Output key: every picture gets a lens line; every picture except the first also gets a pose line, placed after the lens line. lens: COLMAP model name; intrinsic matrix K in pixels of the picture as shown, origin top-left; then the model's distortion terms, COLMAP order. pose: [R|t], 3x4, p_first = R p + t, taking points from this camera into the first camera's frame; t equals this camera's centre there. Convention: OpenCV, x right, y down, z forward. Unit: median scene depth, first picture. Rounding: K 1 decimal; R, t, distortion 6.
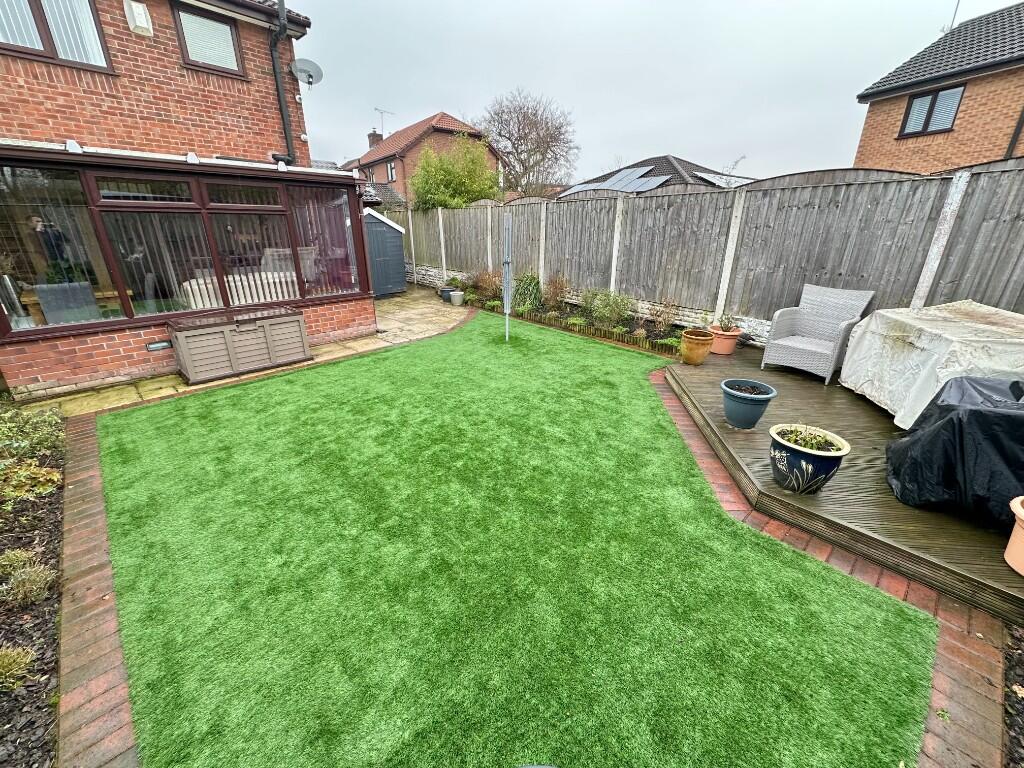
lens RADIAL K [[409.6, 0, 512.0], [0, 409.6, 384.0], [0, 0, 1]] dist [-0.000964, -0.000300]
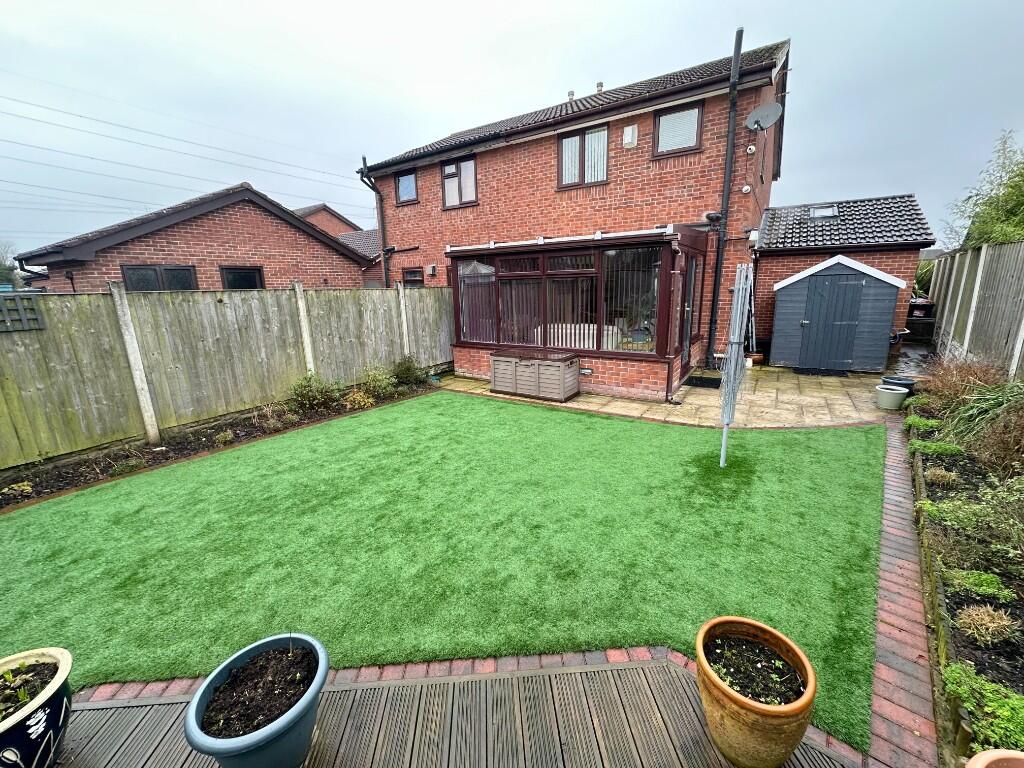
lens RADIAL K [[409.6, 0, 512.0], [0, 409.6, 384.0], [0, 0, 1]] dist [-0.000964, -0.000300]
pose [[0.175129, 0.225519, -0.958369, 0.459437], [-0.329668, 0.930654, 0.158755, -0.201902], [0.927712, 0.288141, 0.237331, 0.506064]]
